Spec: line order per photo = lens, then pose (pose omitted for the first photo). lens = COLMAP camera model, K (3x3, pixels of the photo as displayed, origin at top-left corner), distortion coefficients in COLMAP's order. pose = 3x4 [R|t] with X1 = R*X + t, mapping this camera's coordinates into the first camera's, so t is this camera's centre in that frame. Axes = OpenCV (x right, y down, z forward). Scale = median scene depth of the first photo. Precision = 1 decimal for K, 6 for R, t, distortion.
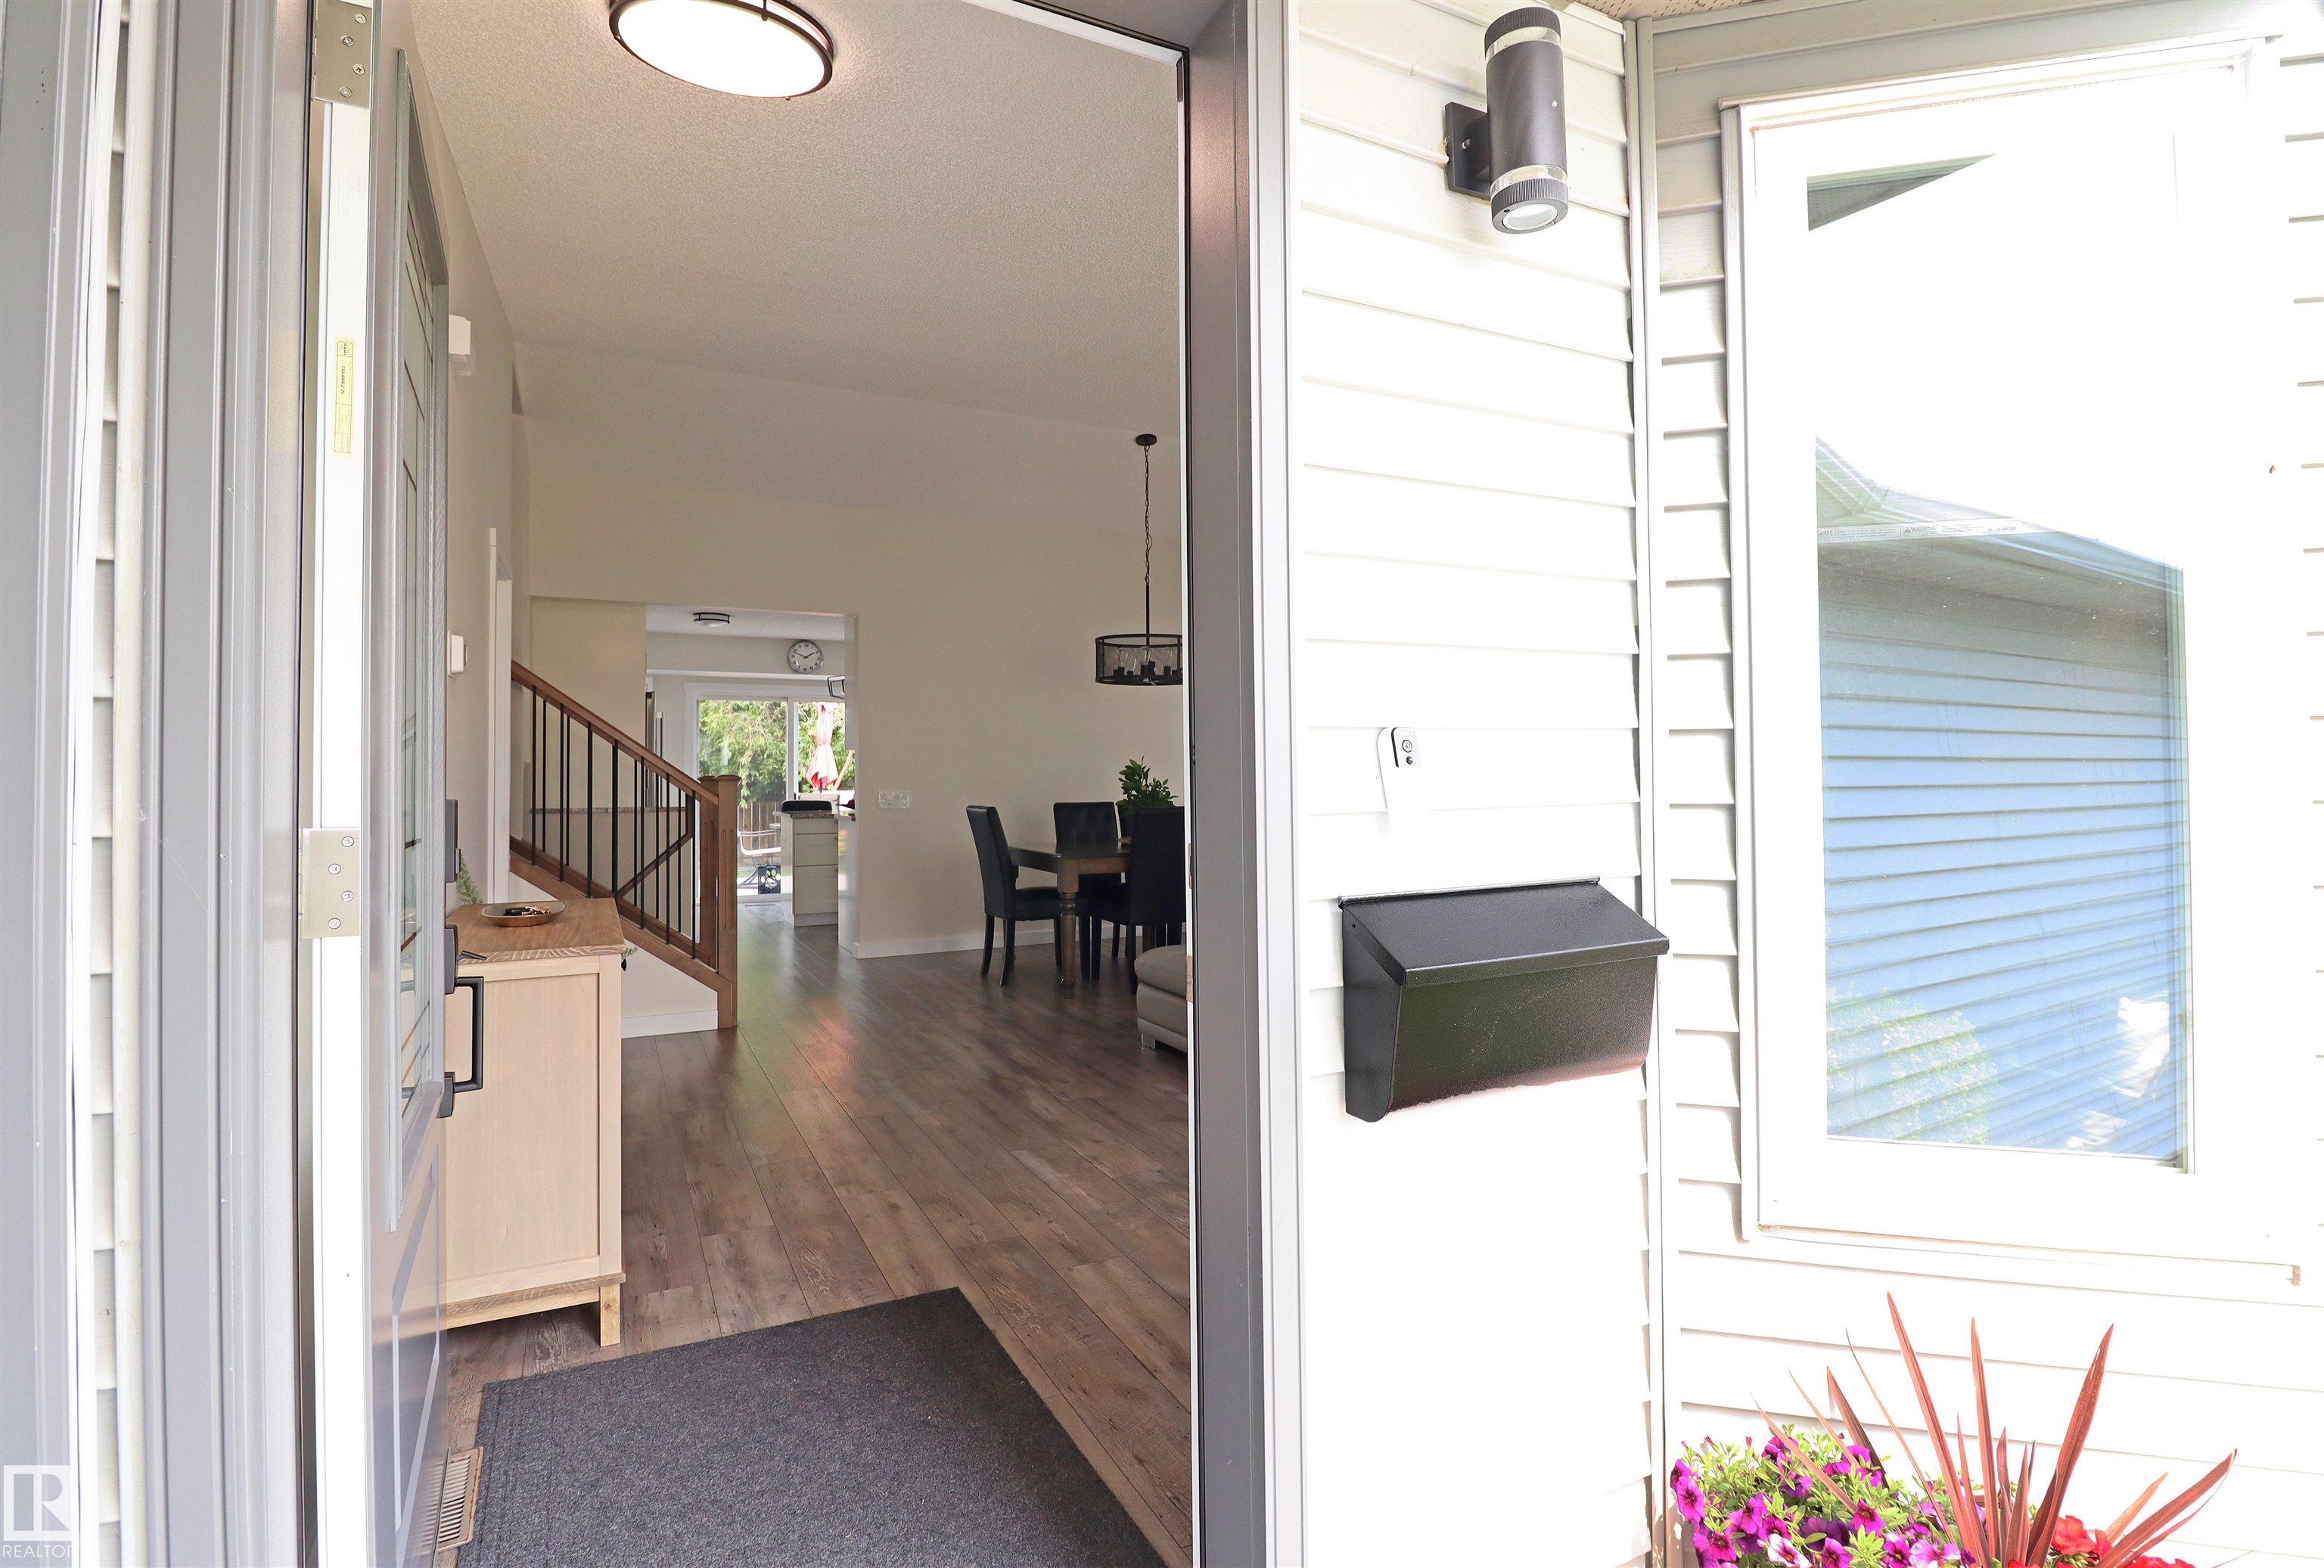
lens RADIAL K [[1133.3, 0, 1162.8], [0, 1133.3, 771.1], [0, 0, 1]] dist [-0.007754, -0.008408]
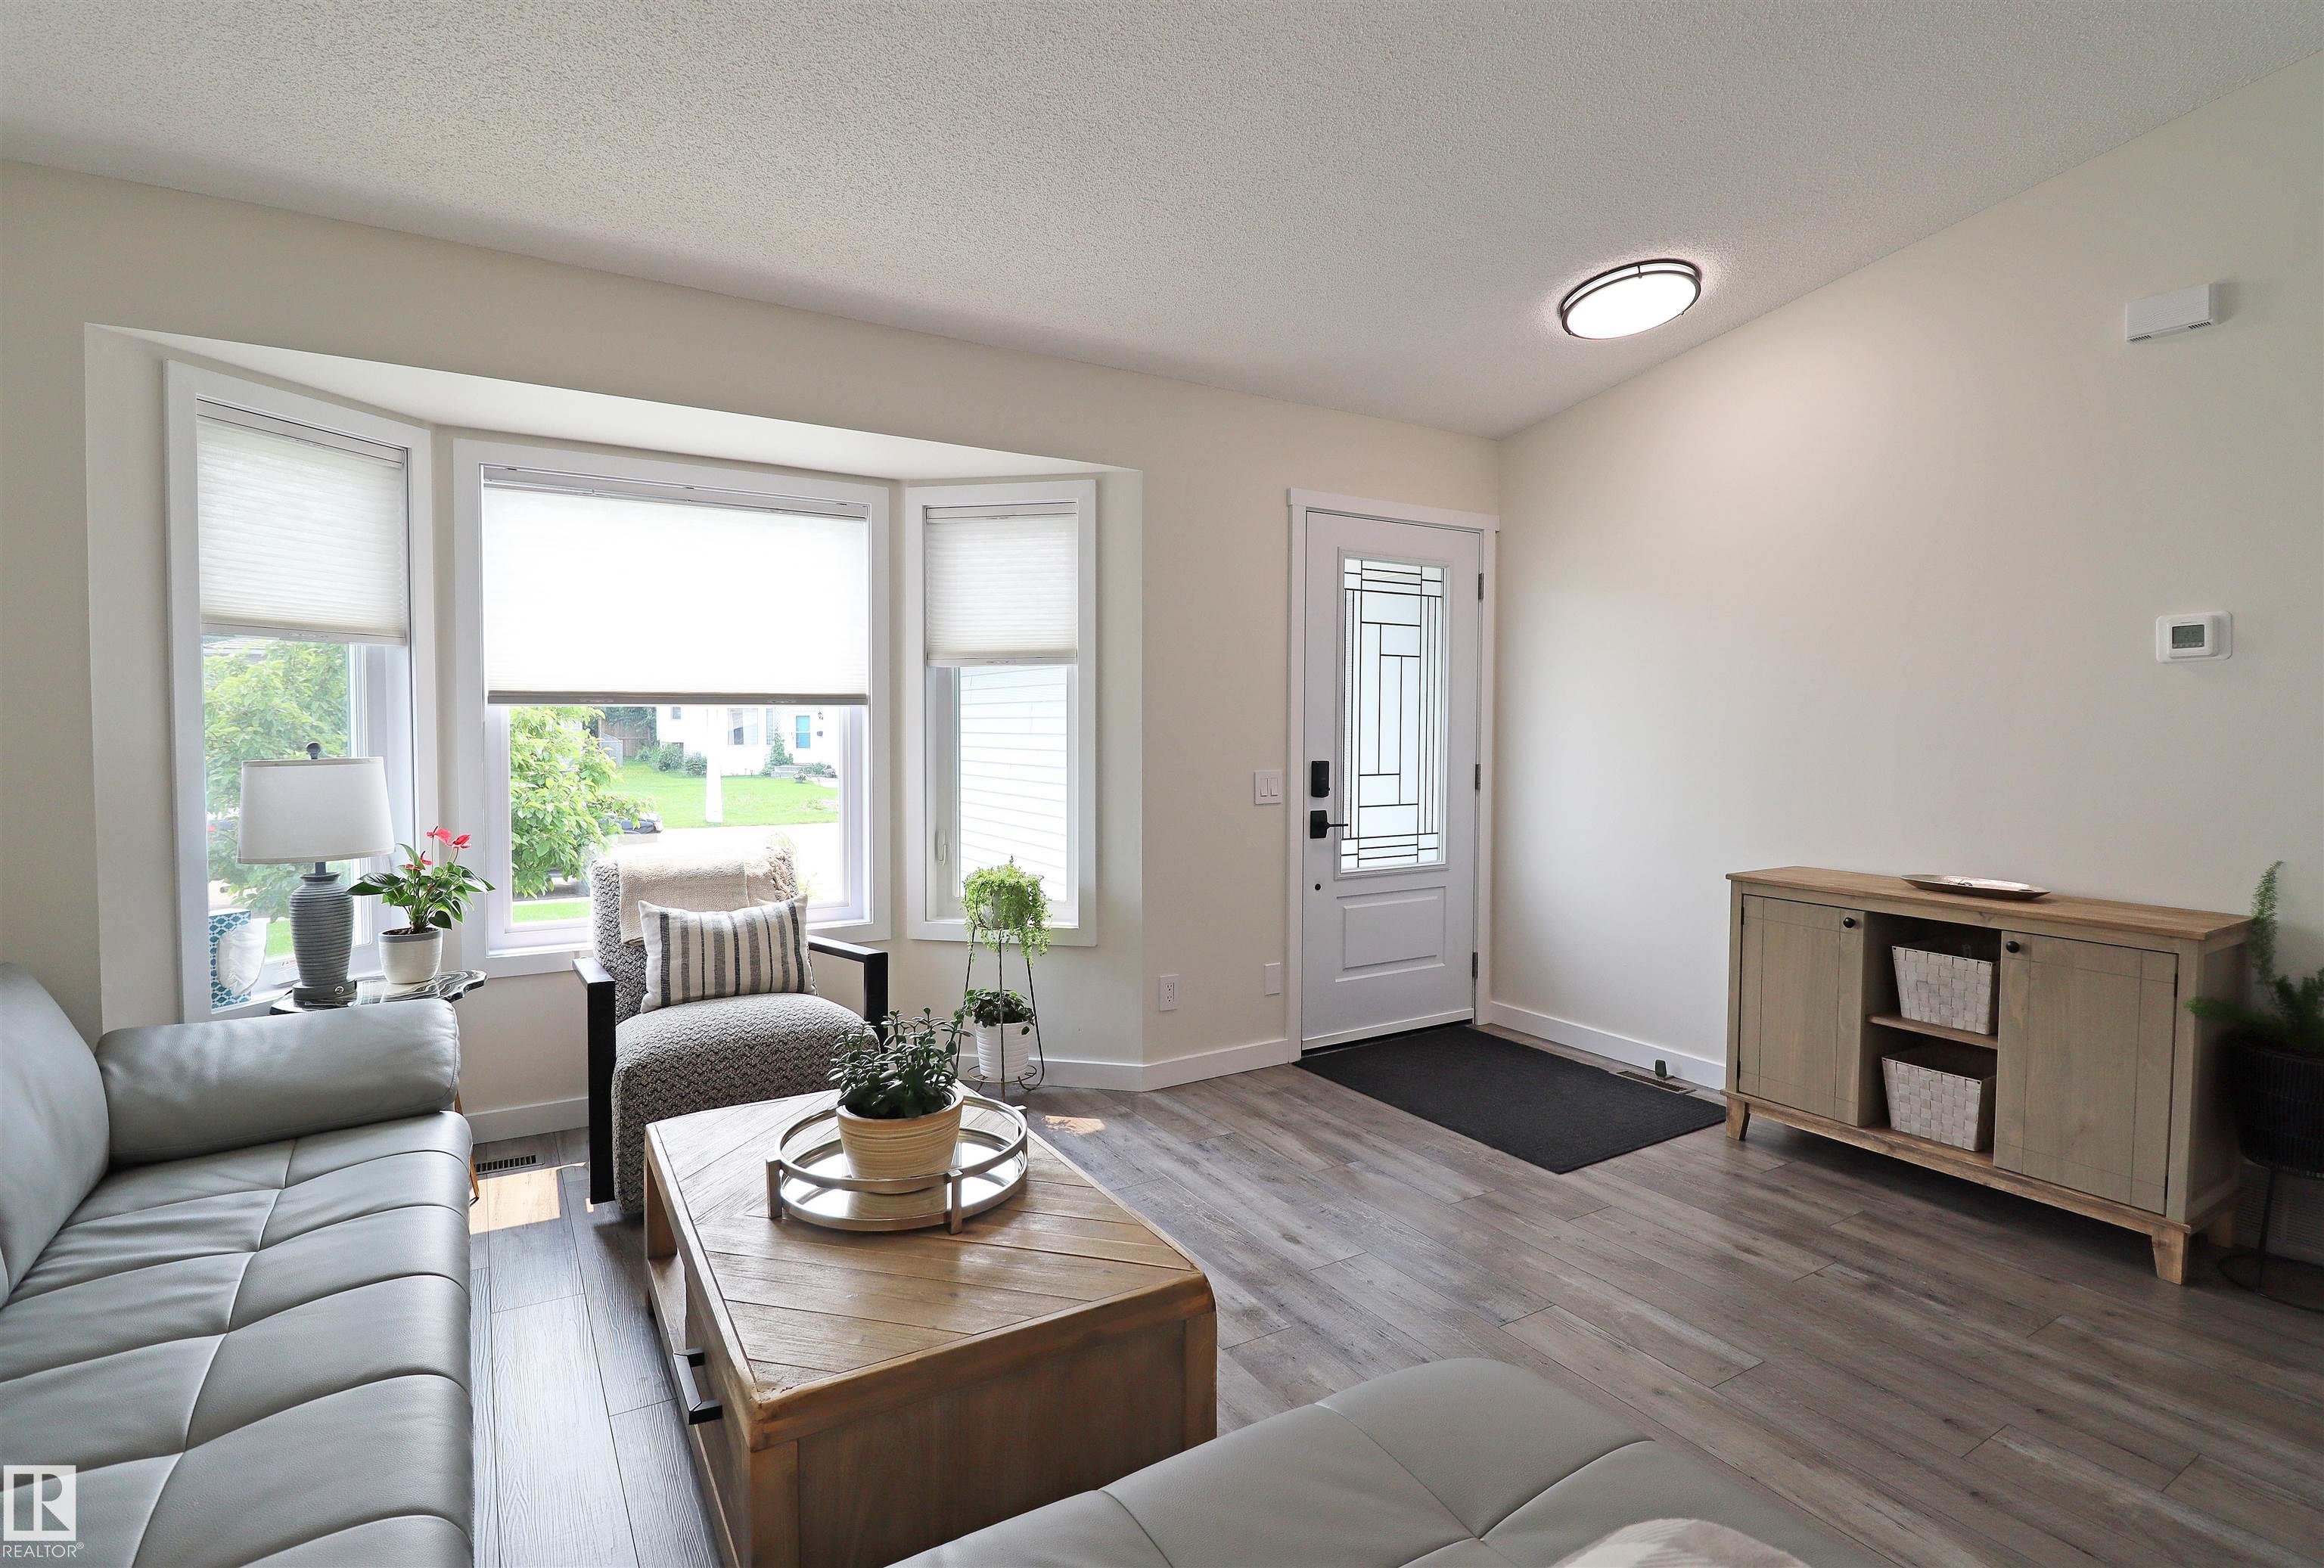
lens RADIAL K [[1133.3, 0, 1183.4], [0, 1133.3, 765.8], [0, 0, 1]] dist [-0.007754, -0.008408]
pose [[-0.994833, 0.011504, -0.100867, 0.132036], [0.008362, 0.999468, 0.031520, -0.013588], [0.101176, 0.030514, -0.994400, 0.826580]]
